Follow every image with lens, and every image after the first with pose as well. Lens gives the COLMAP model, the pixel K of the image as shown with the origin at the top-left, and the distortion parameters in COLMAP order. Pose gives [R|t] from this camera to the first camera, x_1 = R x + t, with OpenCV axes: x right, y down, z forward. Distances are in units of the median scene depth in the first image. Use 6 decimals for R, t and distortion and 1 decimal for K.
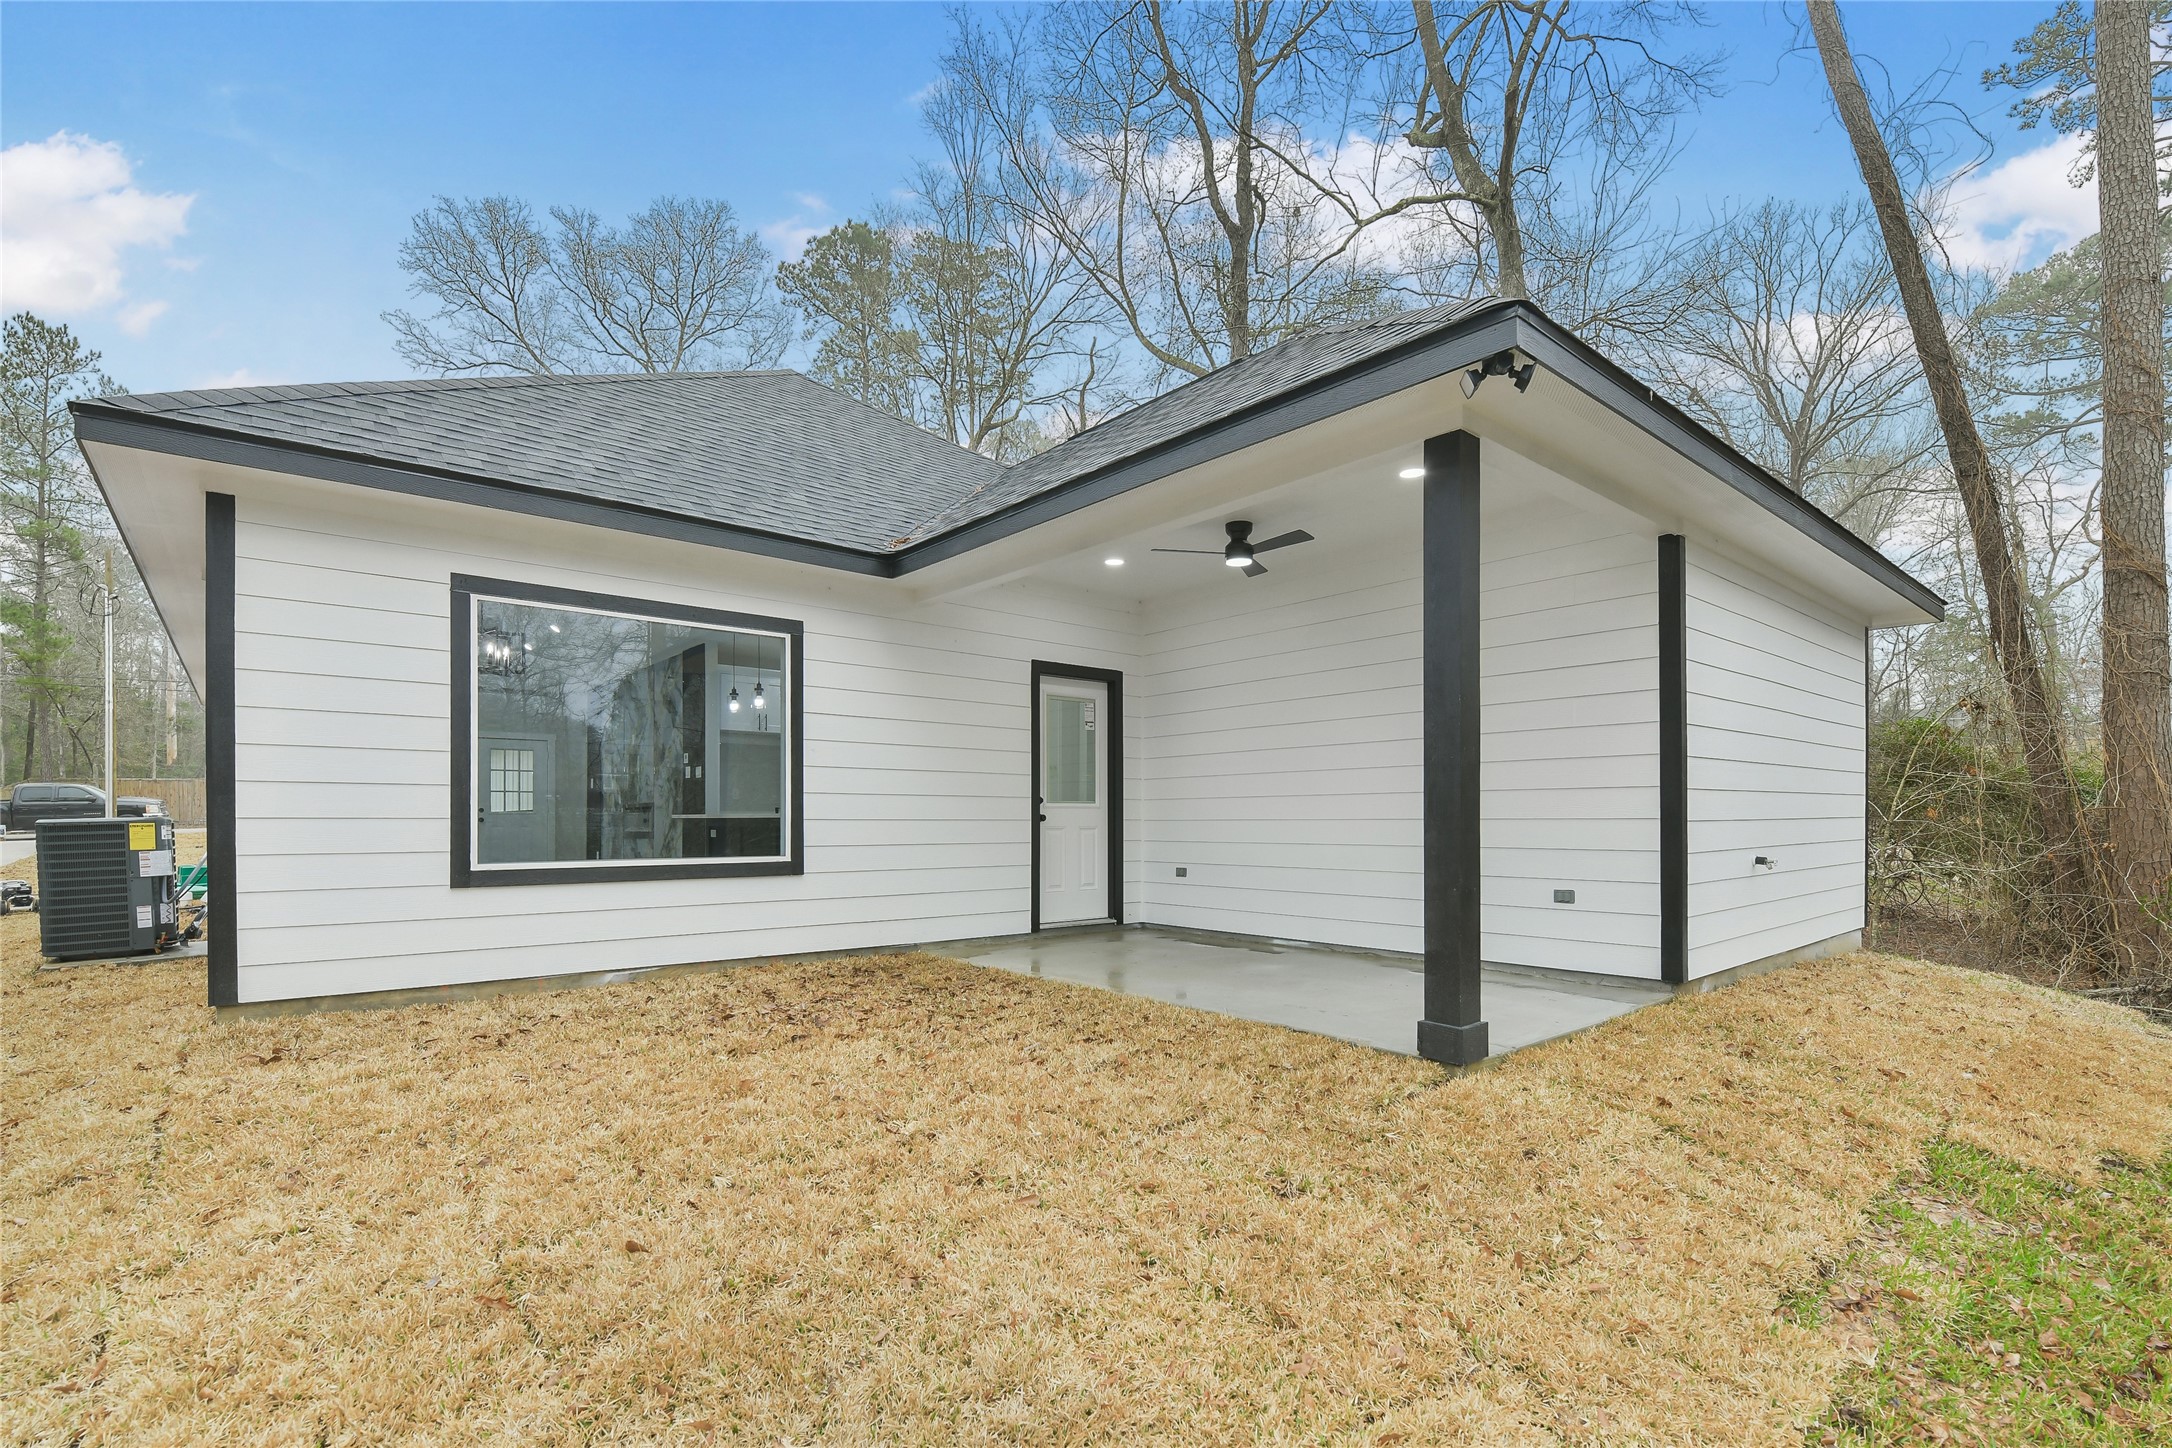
lens RADIAL K [[988.7, 0, 1085.2], [0, 988.7, 793.6], [0, 0, 1]] dist [0.001666, -0.008539]
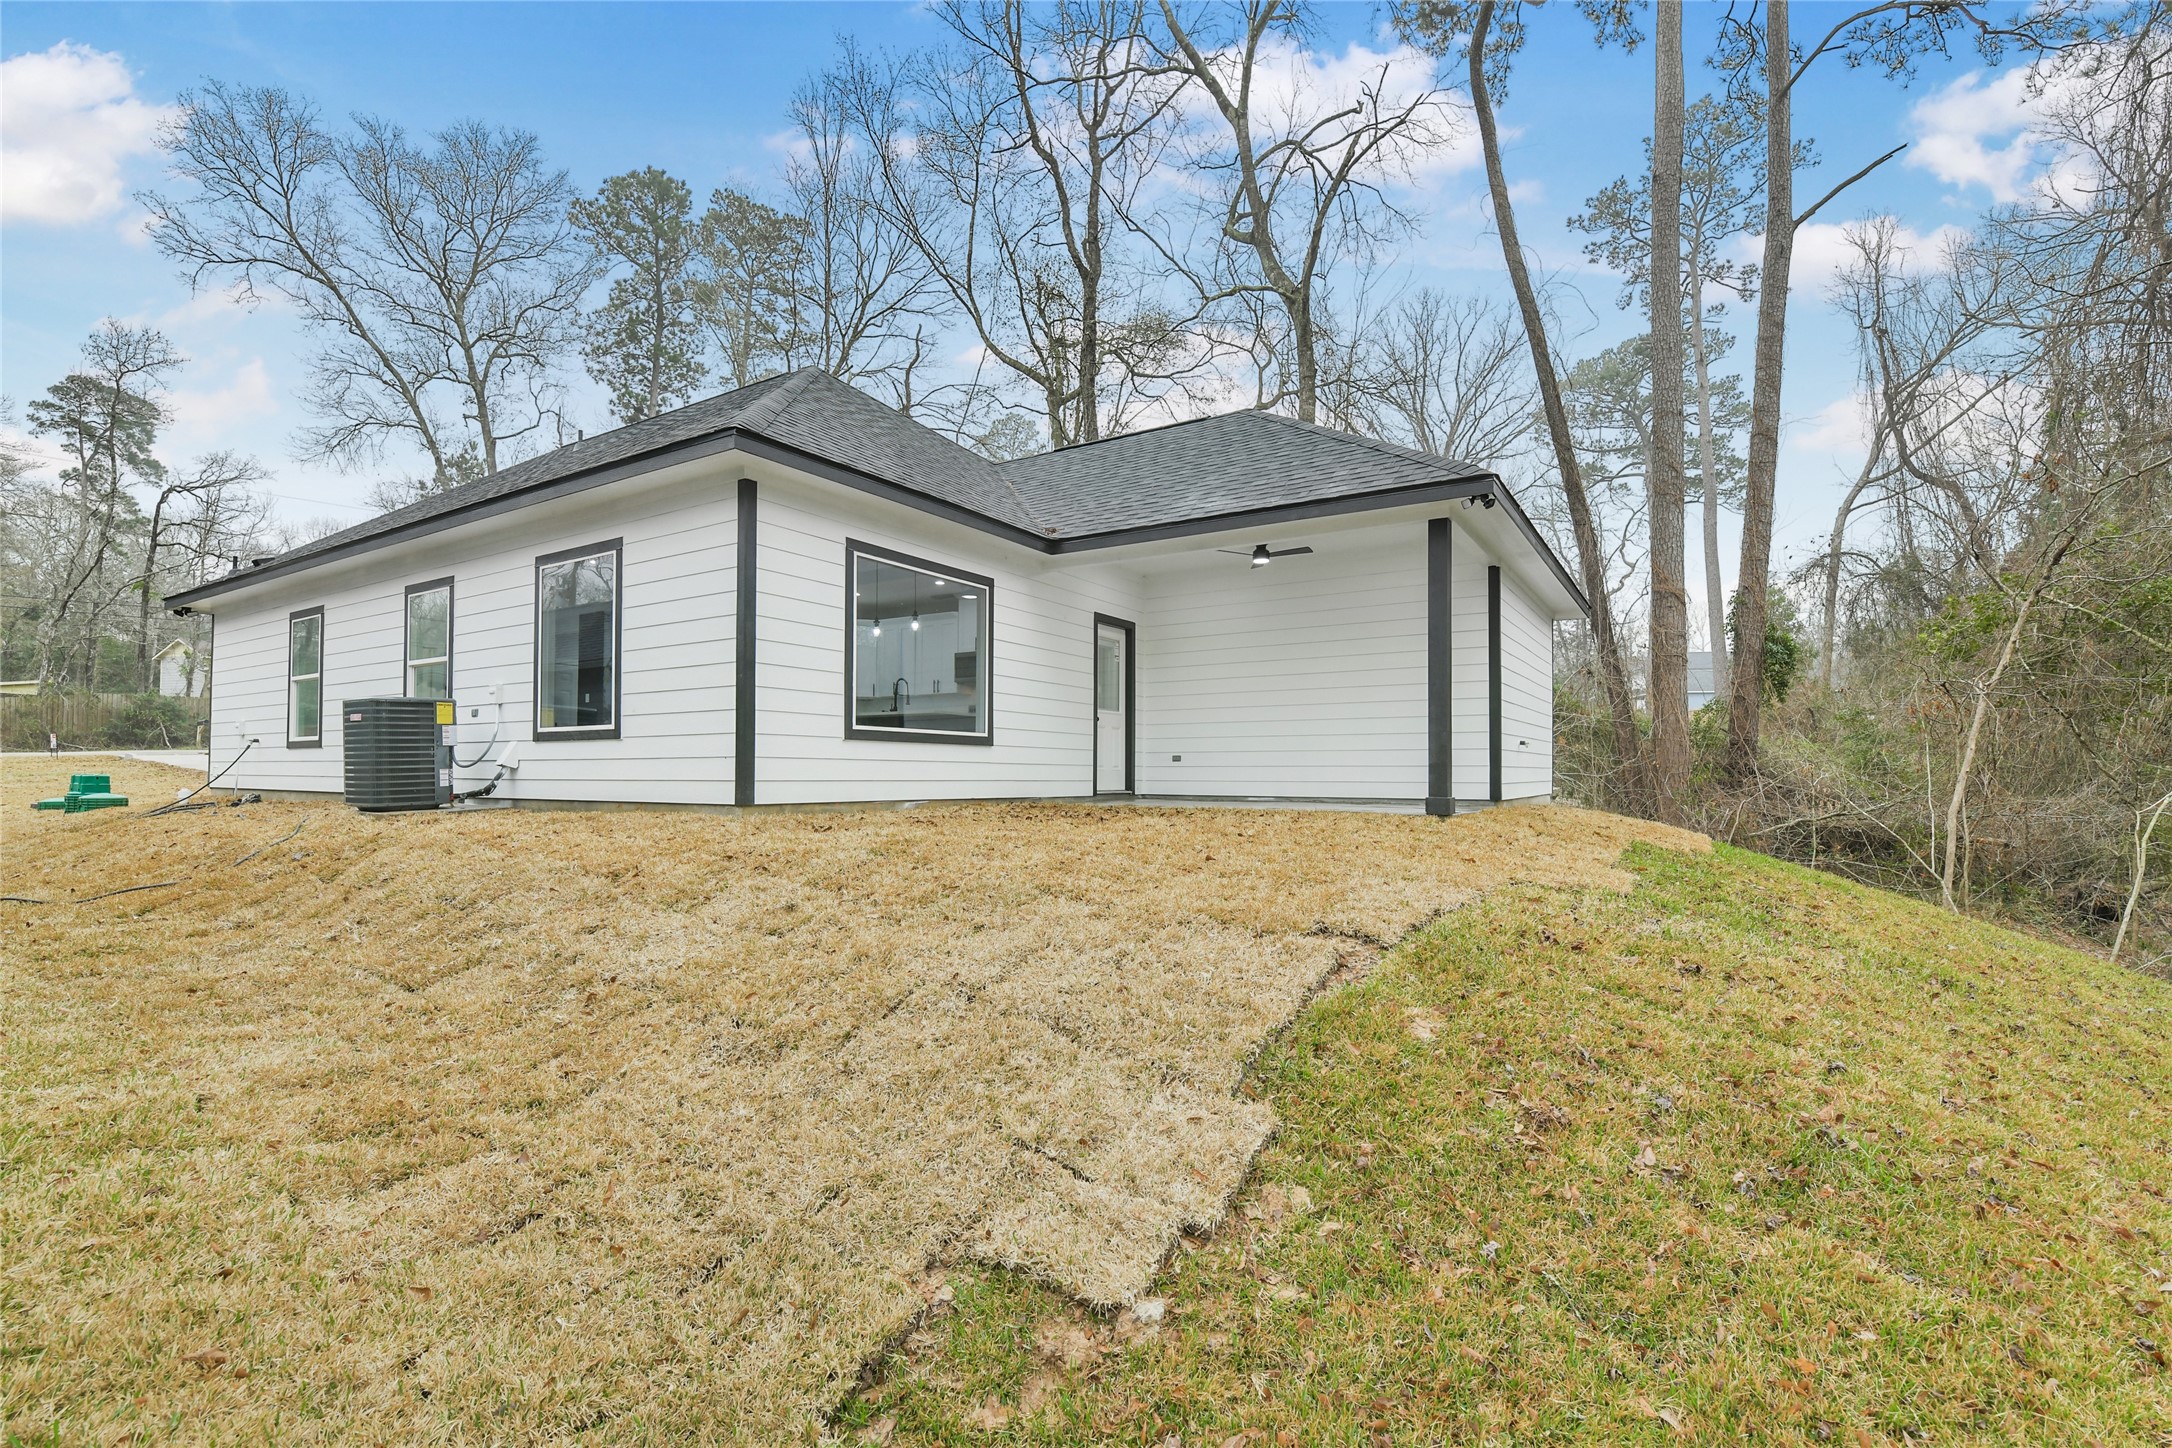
lens RADIAL K [[963.1, 0, 1092.9], [0, 963.1, 718.4], [0, 0, 1]] dist [-0.002353, -0.007880]
pose [[0.955925, 0.022357, 0.292758, -0.210735], [-0.013542, 0.999393, -0.032103, 0.031222], [-0.293298, 0.026724, 0.955648, -0.165087]]
